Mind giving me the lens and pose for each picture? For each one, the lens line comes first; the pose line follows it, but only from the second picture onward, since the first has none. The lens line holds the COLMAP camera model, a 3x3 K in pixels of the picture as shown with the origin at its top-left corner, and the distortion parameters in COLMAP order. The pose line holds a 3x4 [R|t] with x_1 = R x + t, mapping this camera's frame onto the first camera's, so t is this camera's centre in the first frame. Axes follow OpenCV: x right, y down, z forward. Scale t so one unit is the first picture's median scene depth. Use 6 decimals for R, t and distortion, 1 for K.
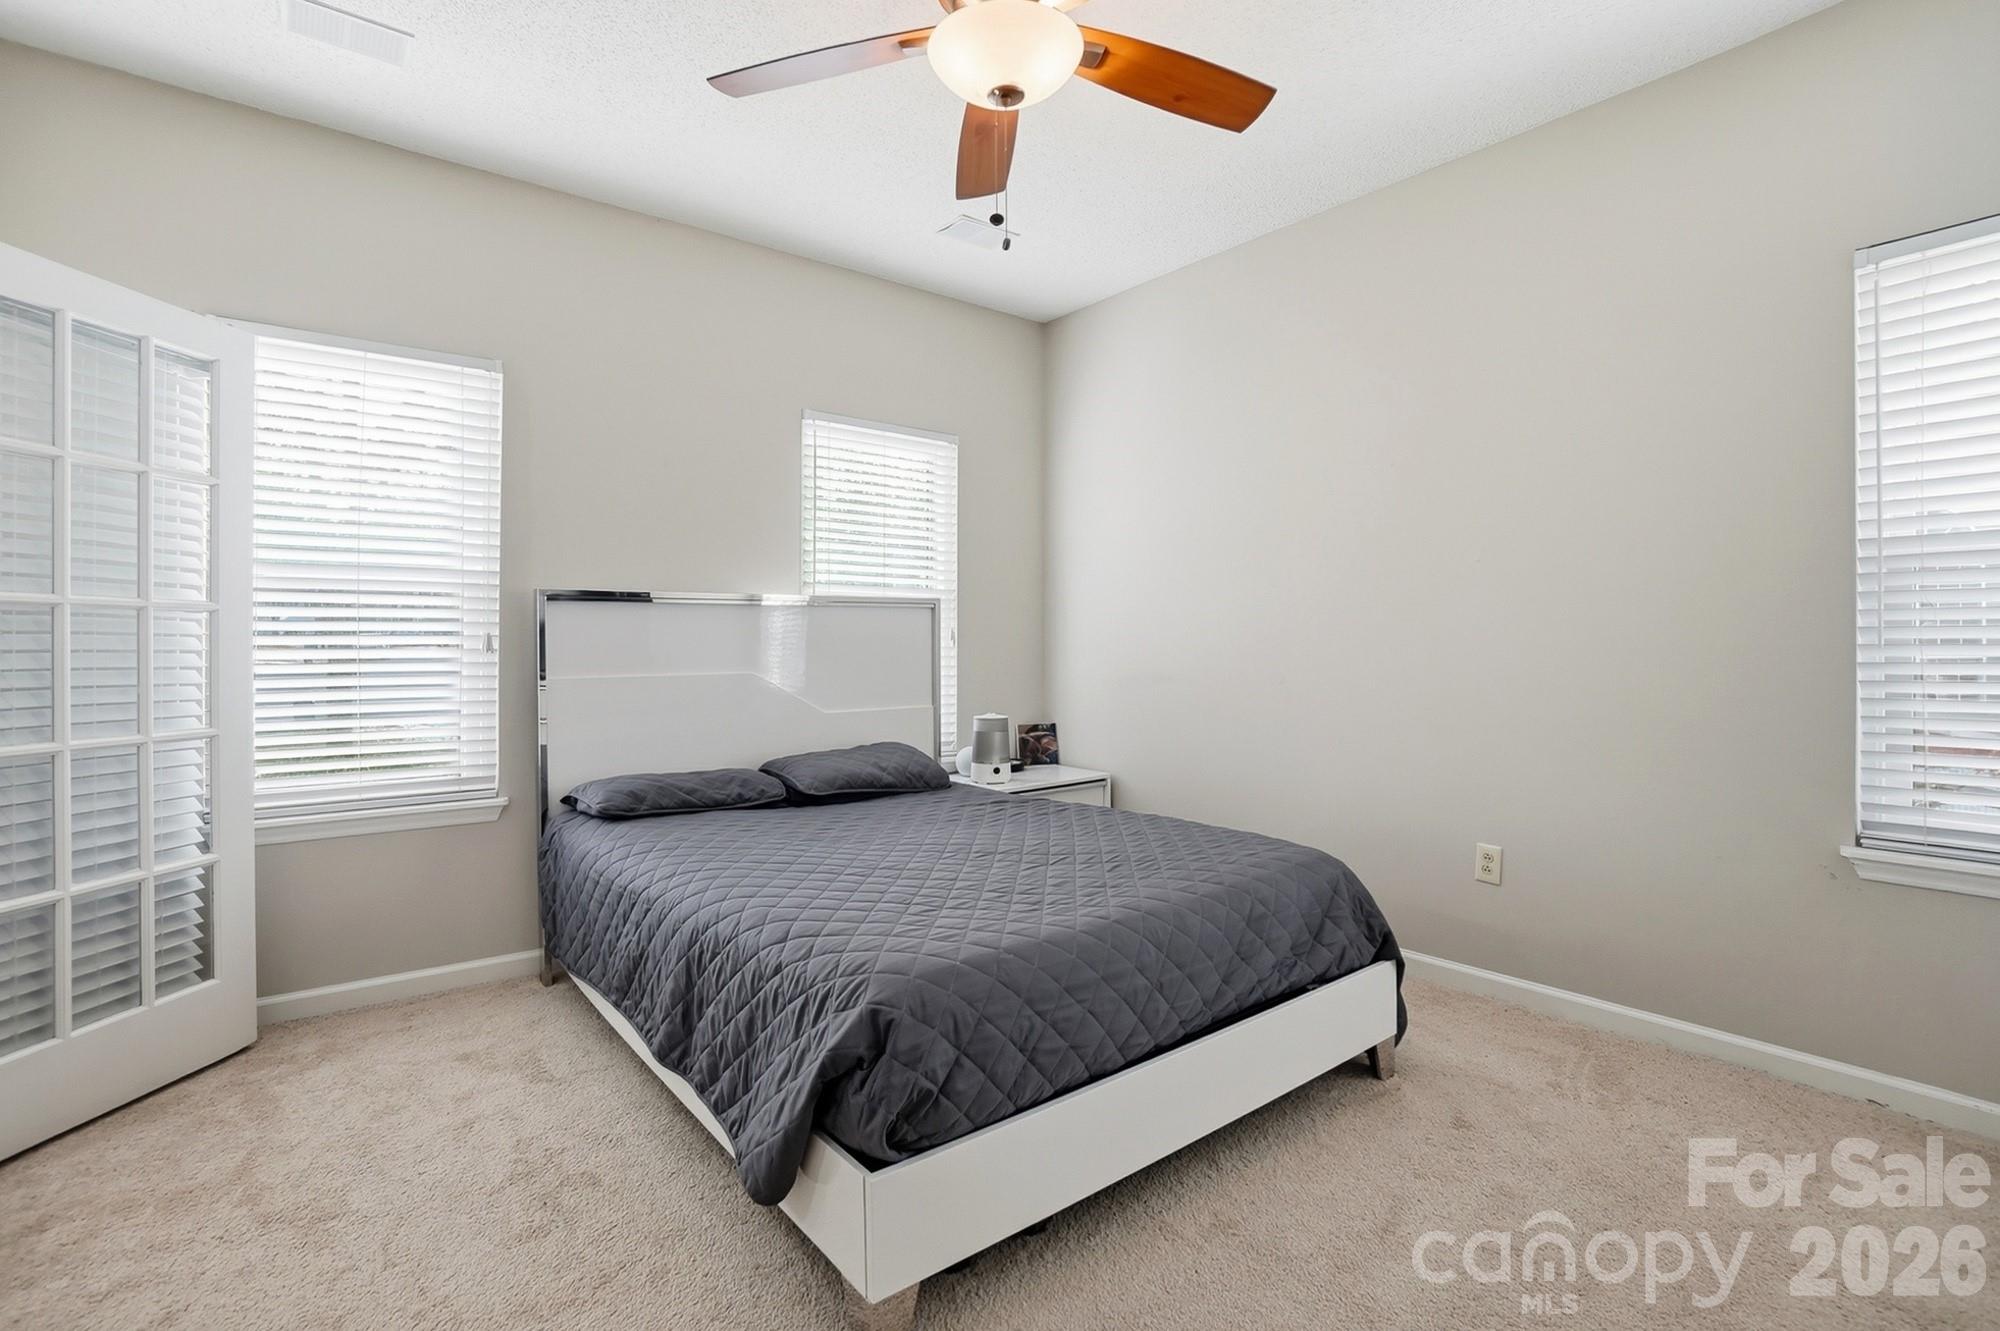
lens RADIAL K [[892.5, 0, 985.8], [0, 892.5, 656.5], [0, 0, 1]] dist [-0.065646, 0.025475]
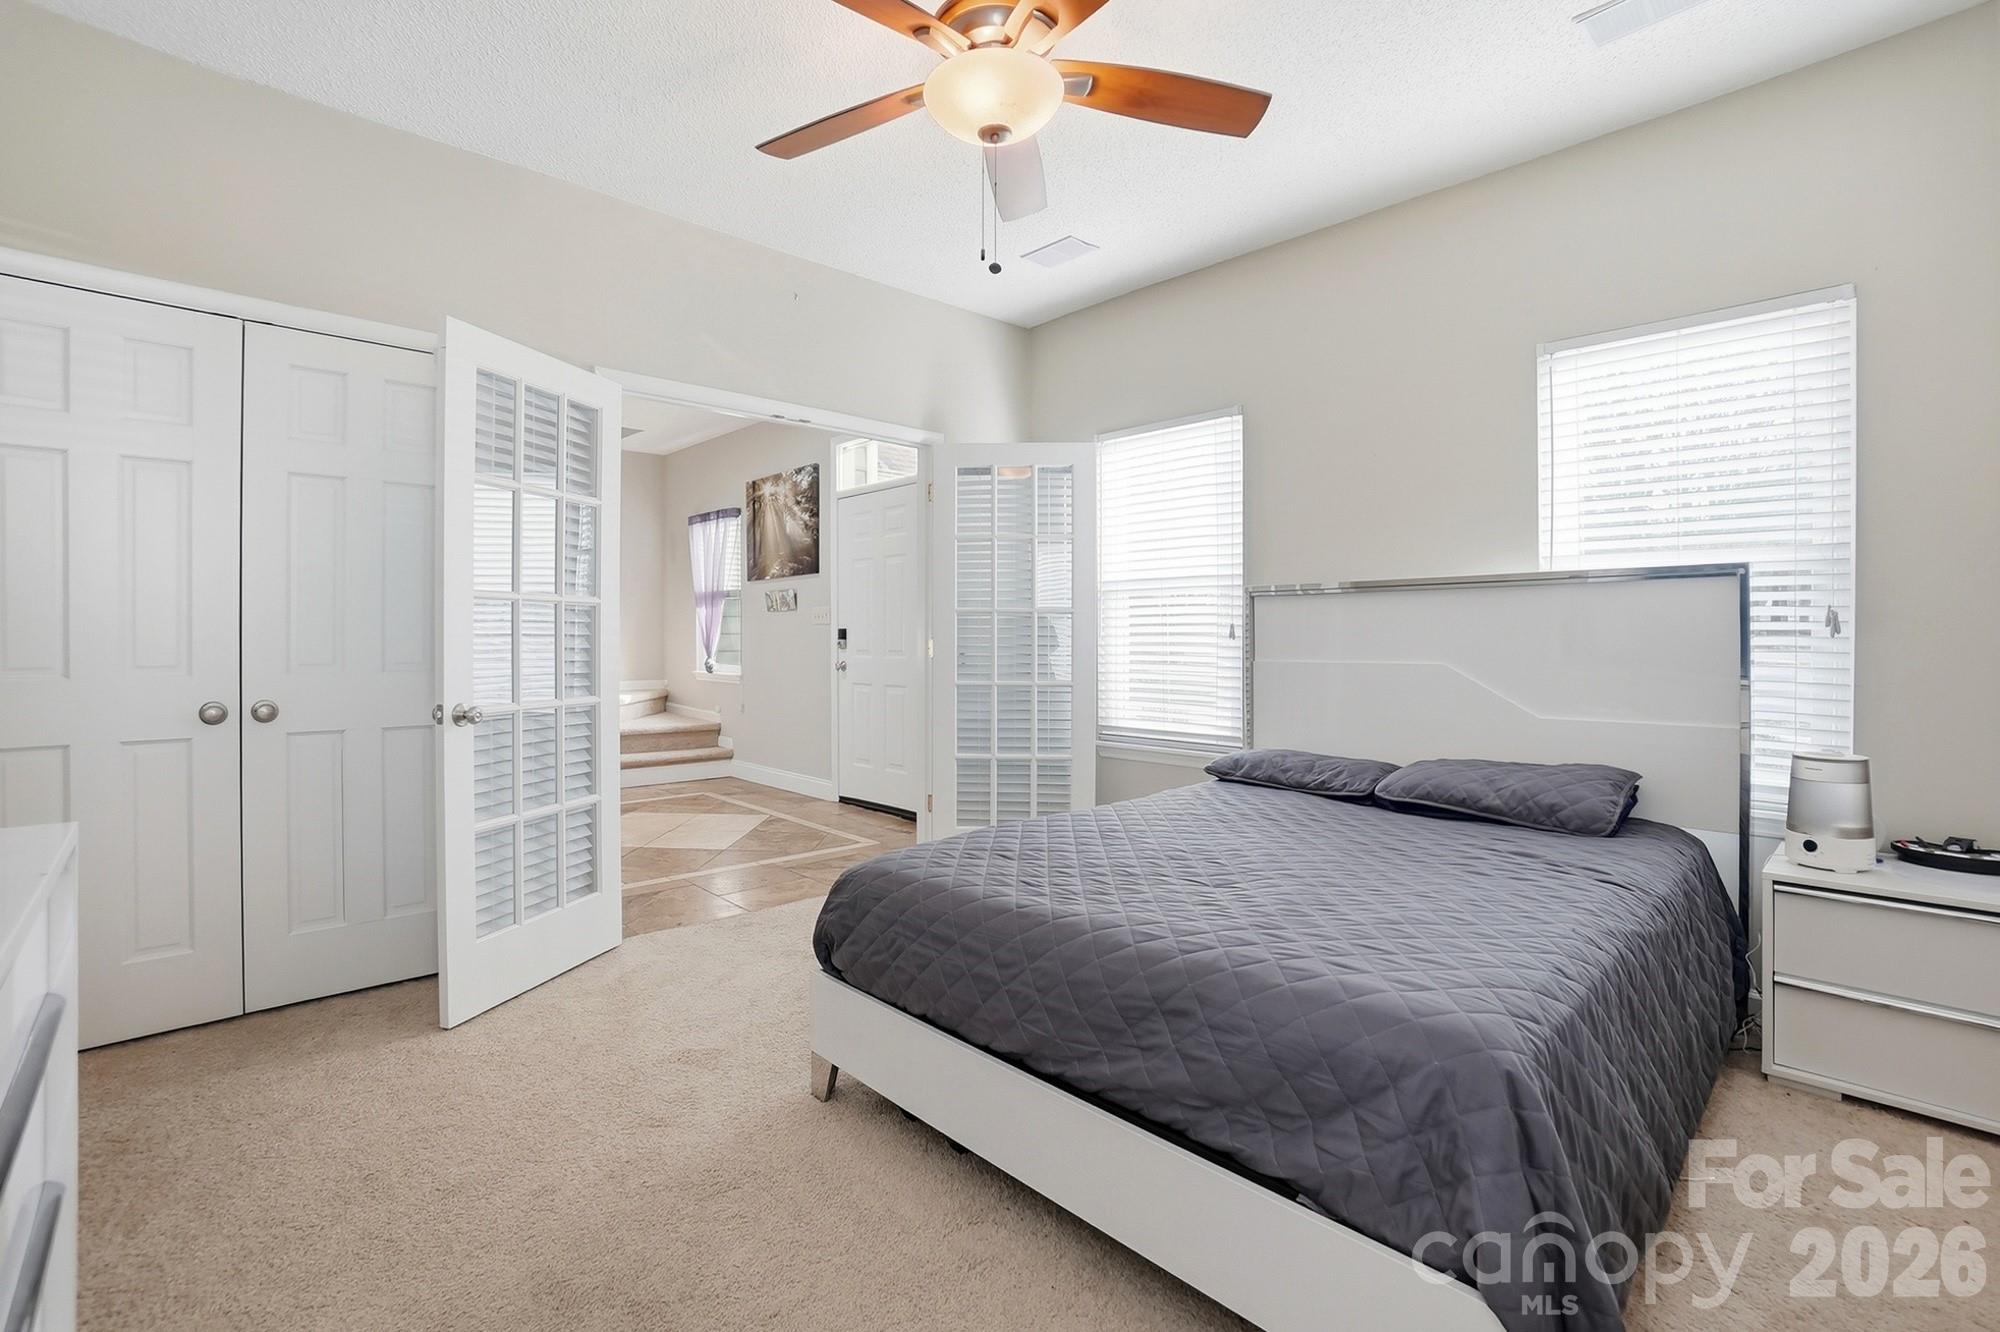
lens RADIAL K [[892.5, 0, 985.8], [0, 892.5, 657.0], [0, 0, 1]] dist [-0.065646, 0.025475]
pose [[0.098938, 0.027383, -0.994717, 0.665872], [-0.010842, 0.999592, 0.026439, -0.008497], [0.995035, 0.008169, 0.099195, 0.515928]]
